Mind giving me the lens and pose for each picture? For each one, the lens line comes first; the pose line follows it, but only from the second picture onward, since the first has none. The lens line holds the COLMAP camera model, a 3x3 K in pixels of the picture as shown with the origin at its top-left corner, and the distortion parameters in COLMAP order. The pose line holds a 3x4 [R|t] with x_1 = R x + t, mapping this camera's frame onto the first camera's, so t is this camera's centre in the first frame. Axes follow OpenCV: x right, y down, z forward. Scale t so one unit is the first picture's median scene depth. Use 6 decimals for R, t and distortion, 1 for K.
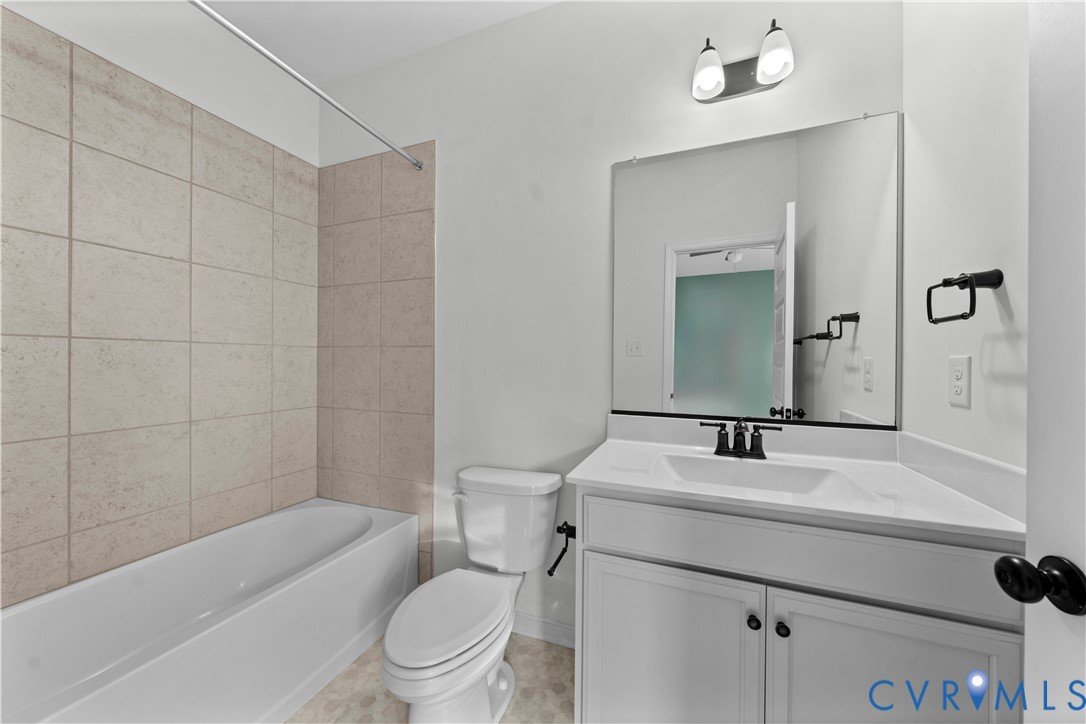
lens RADIAL K [[383.5, 0, 552.0], [0, 383.5, 356.0], [0, 0, 1]] dist [0.001447, 0.000083]
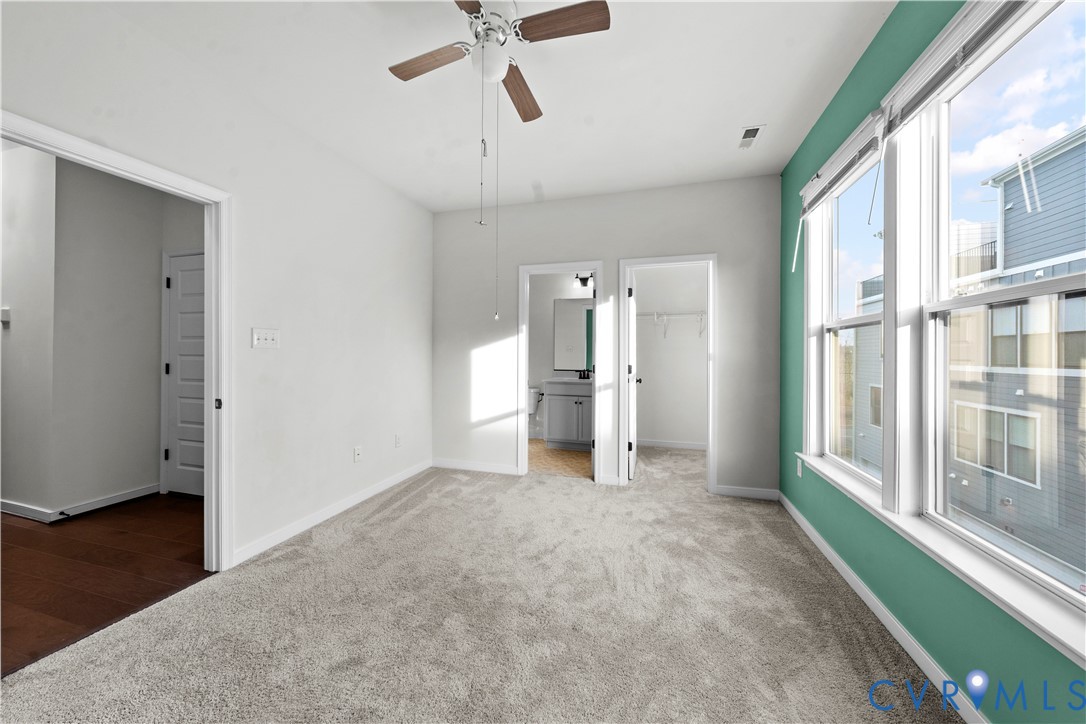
lens RADIAL K [[383.5, 0, 552.0], [0, 383.5, 356.0], [0, 0, 1]] dist [0.001447, 0.000083]
pose [[0.996505, -0.002737, 0.083490, -0.188935], [0.002562, 0.999994, 0.002210, 0.006821], [-0.083496, -0.001988, 0.996506, -3.025056]]
